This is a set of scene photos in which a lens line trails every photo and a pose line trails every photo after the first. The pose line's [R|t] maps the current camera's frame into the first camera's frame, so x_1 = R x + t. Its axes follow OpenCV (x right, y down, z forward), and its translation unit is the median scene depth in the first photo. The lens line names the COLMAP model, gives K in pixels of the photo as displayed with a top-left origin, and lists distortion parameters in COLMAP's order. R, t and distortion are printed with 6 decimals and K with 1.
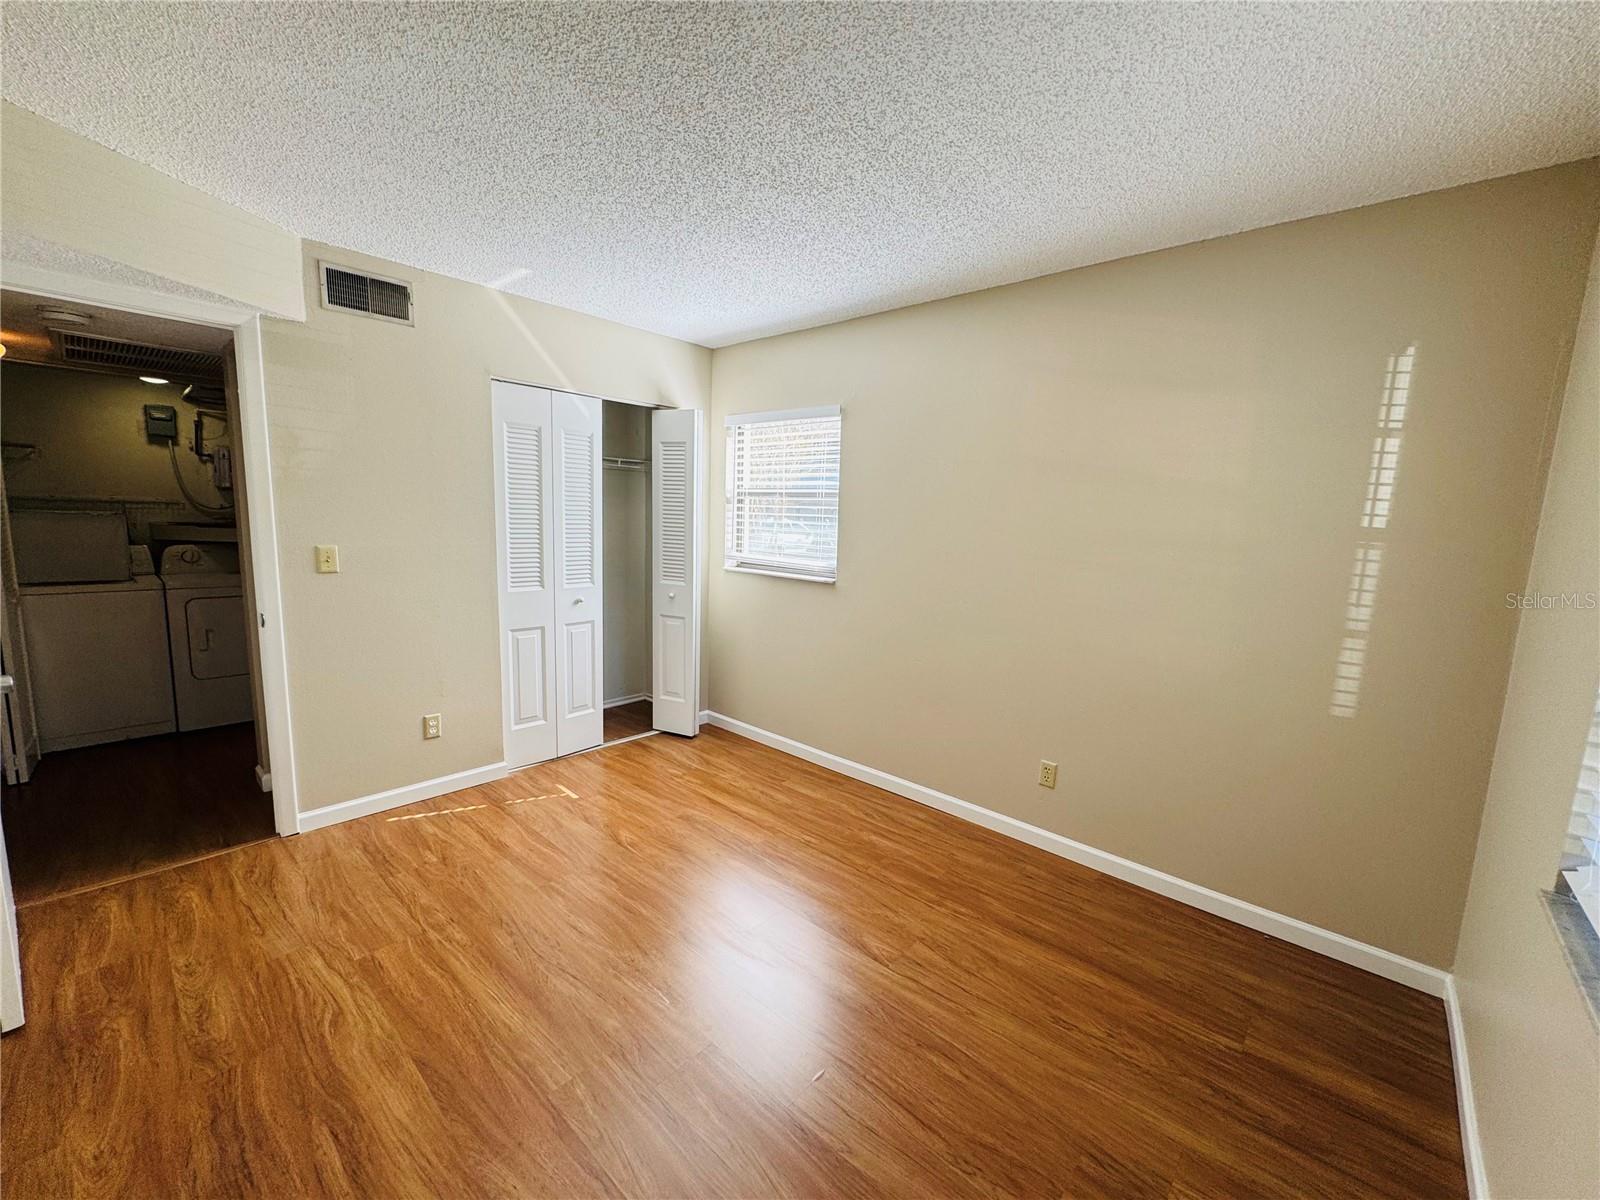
lens RADIAL K [[637.7, 0, 800.0], [0, 637.7, 600.0], [0, 0, 1]] dist [-0.000290, 0.000023]
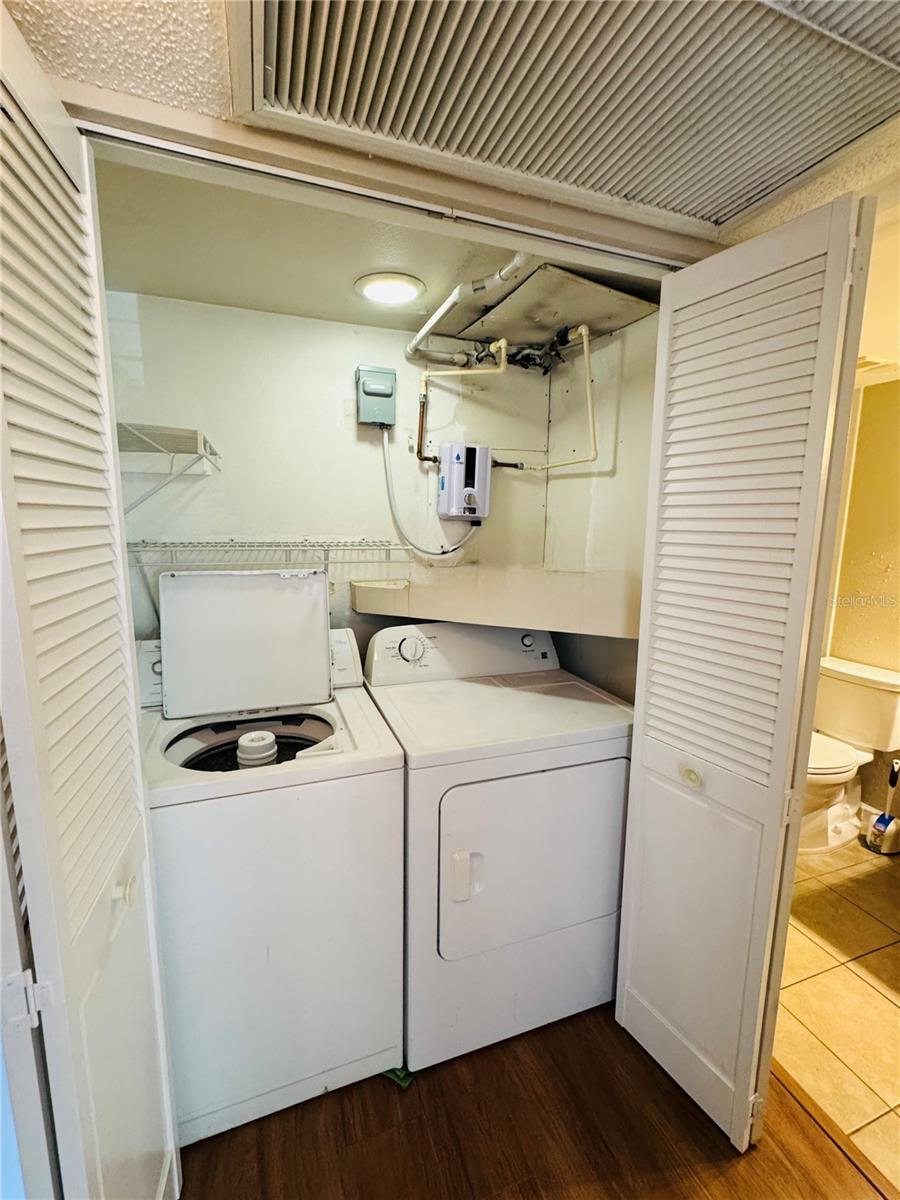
lens RADIAL K [[516.7, 0, 450.0], [0, 516.7, 600.0], [0, 0, 1]] dist [0.003511, 0.000150]
pose [[0.885947, 0.049086, -0.461181, -0.733634], [-0.047286, 0.998762, 0.015464, -0.116820], [0.461369, 0.008107, 0.887171, 0.637392]]
